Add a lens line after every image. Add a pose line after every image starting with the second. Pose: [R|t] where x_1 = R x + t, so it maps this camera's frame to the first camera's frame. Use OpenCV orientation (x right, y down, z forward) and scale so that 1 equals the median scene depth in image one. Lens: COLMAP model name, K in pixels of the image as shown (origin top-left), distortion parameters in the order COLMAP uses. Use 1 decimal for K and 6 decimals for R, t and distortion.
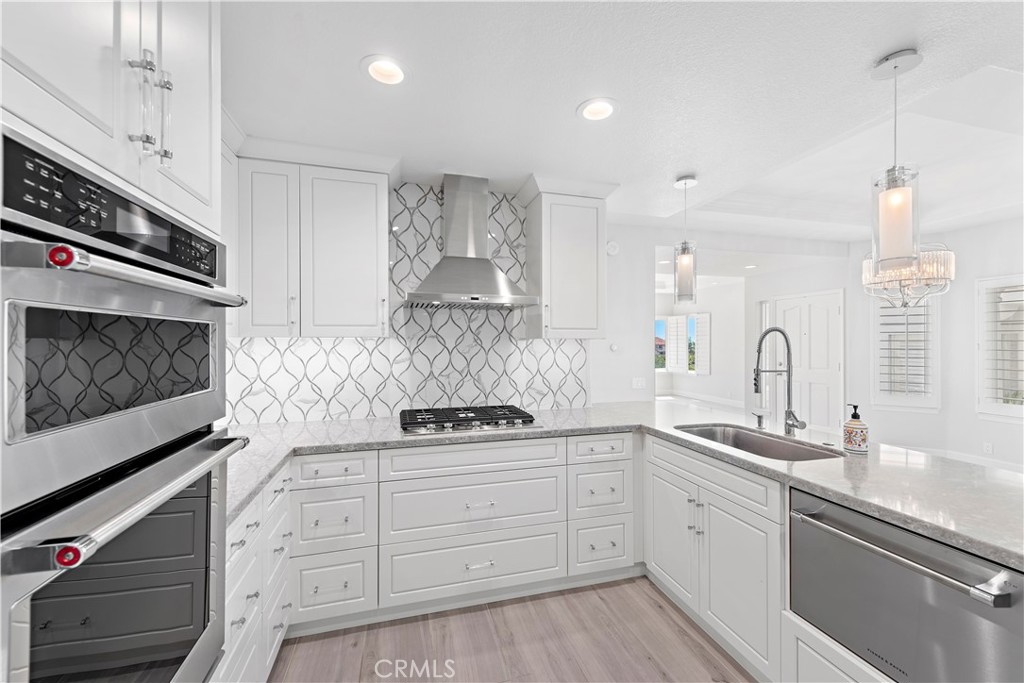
lens RADIAL K [[403.4, 0, 512.2], [0, 403.4, 342.9], [0, 0, 1]] dist [0.016147, -0.003548]
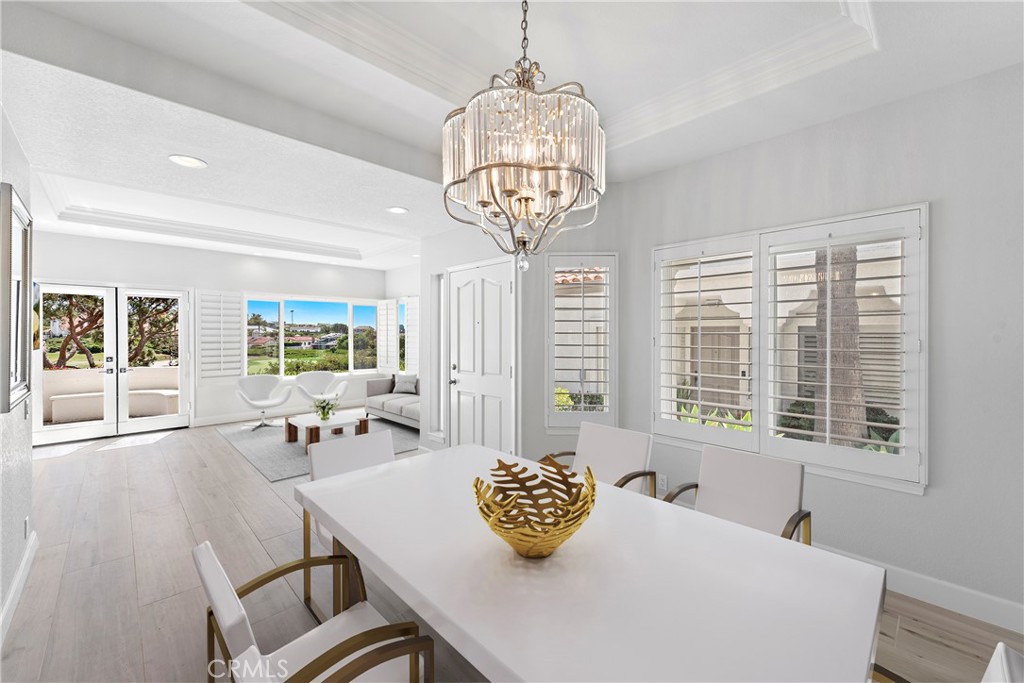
lens RADIAL K [[405.6, 0, 515.1], [0, 405.6, 336.7], [0, 0, 1]] dist [0.012308, -0.004277]
pose [[0.878170, -0.000191, 0.478349, 0.268993], [-0.002637, 0.999983, 0.005240, -0.001216], [-0.478342, -0.005863, 0.878154, 0.225767]]
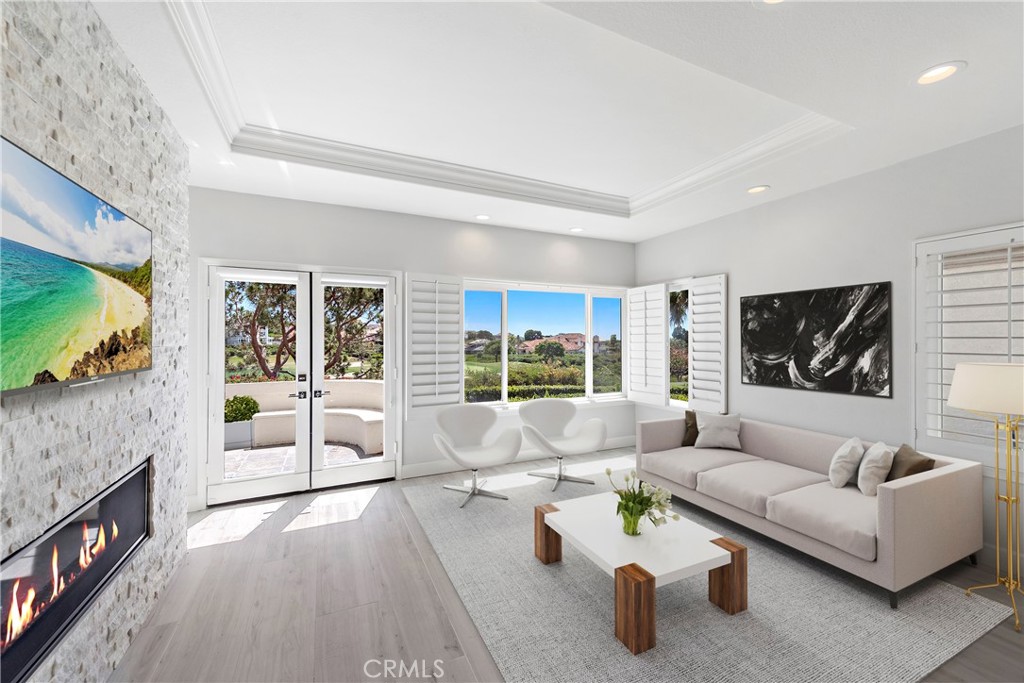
lens RADIAL K [[401.2, 0, 508.0], [0, 401.2, 338.5], [0, 0, 1]] dist [0.016009, -0.003772]
pose [[0.987801, 0.002346, 0.155706, 0.179985], [-0.001613, 0.999987, -0.004832, -0.000899], [-0.155716, 0.004522, 0.987792, 0.581769]]
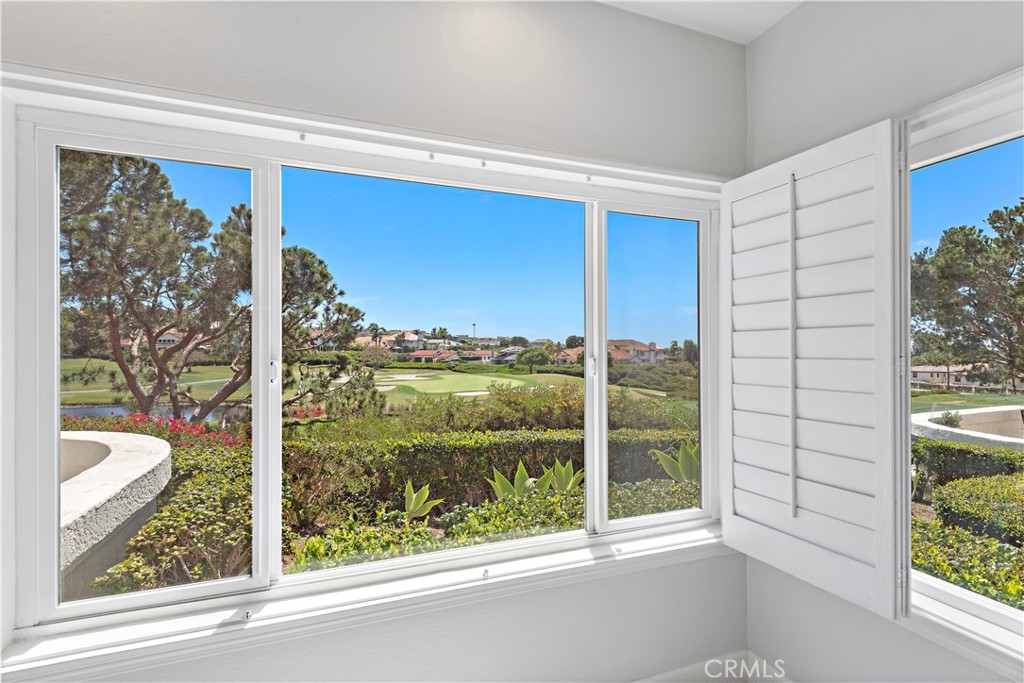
lens RADIAL K [[462.6, 0, 512.0], [0, 462.6, 341.5], [0, 0, 1]] dist [0.028203, 0.000038]
pose [[0.996938, 0.004333, 0.078074, 0.317756], [-0.003274, 0.999901, -0.013692, -0.002051], [-0.078126, 0.013394, 0.996854, 0.897480]]
